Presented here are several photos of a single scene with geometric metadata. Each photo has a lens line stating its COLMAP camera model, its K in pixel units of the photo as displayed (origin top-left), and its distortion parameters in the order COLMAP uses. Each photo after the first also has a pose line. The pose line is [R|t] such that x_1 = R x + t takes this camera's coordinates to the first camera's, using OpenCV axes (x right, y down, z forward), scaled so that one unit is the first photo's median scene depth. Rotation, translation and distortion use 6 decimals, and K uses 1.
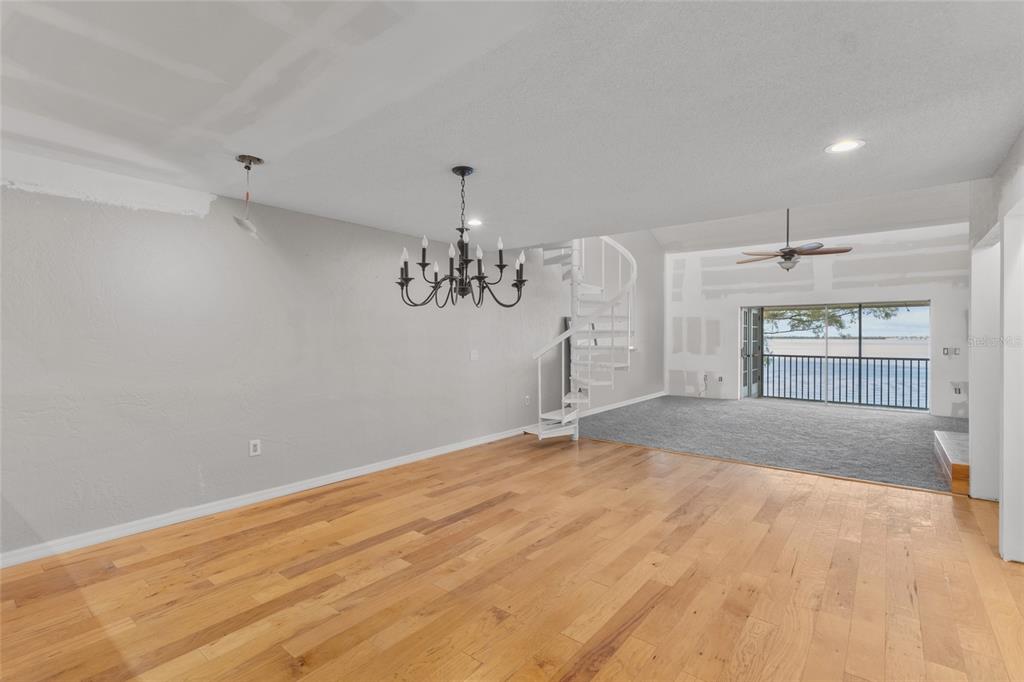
lens RADIAL K [[470.6, 0, 506.0], [0, 470.6, 340.4], [0, 0, 1]] dist [0.004285, 0.000387]
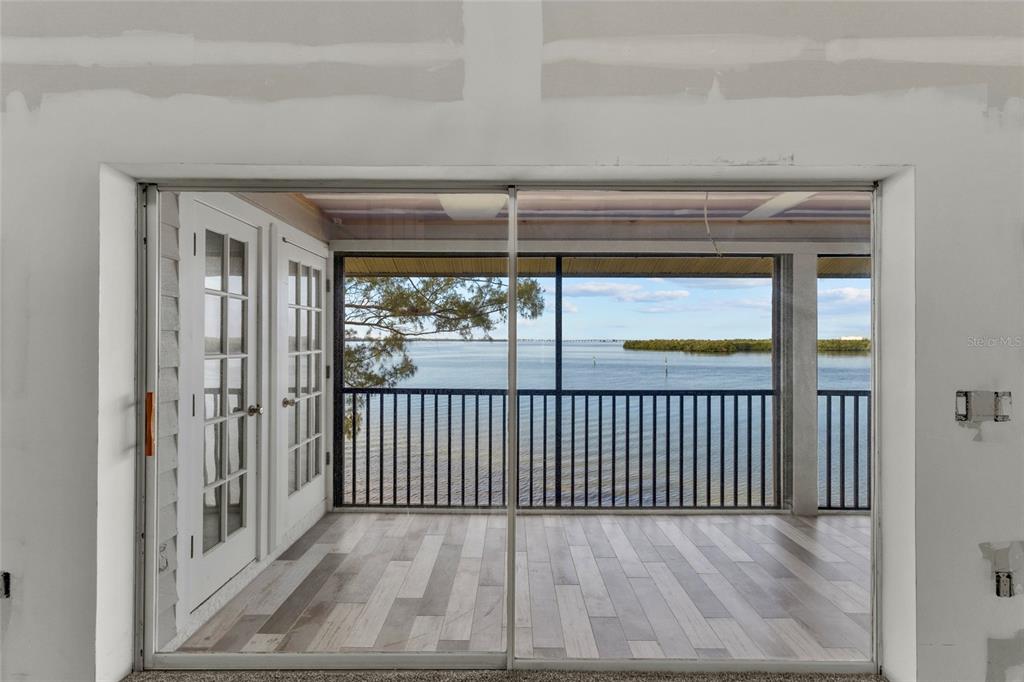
lens RADIAL K [[470.6, 0, 513.1], [0, 470.6, 340.3], [0, 0, 1]] dist [0.004285, 0.000387]
pose [[0.772064, -0.000106, 0.635545, 0.309003], [0.003045, 0.999989, -0.003532, -0.003927], [-0.635538, 0.004662, 0.772055, 0.473801]]
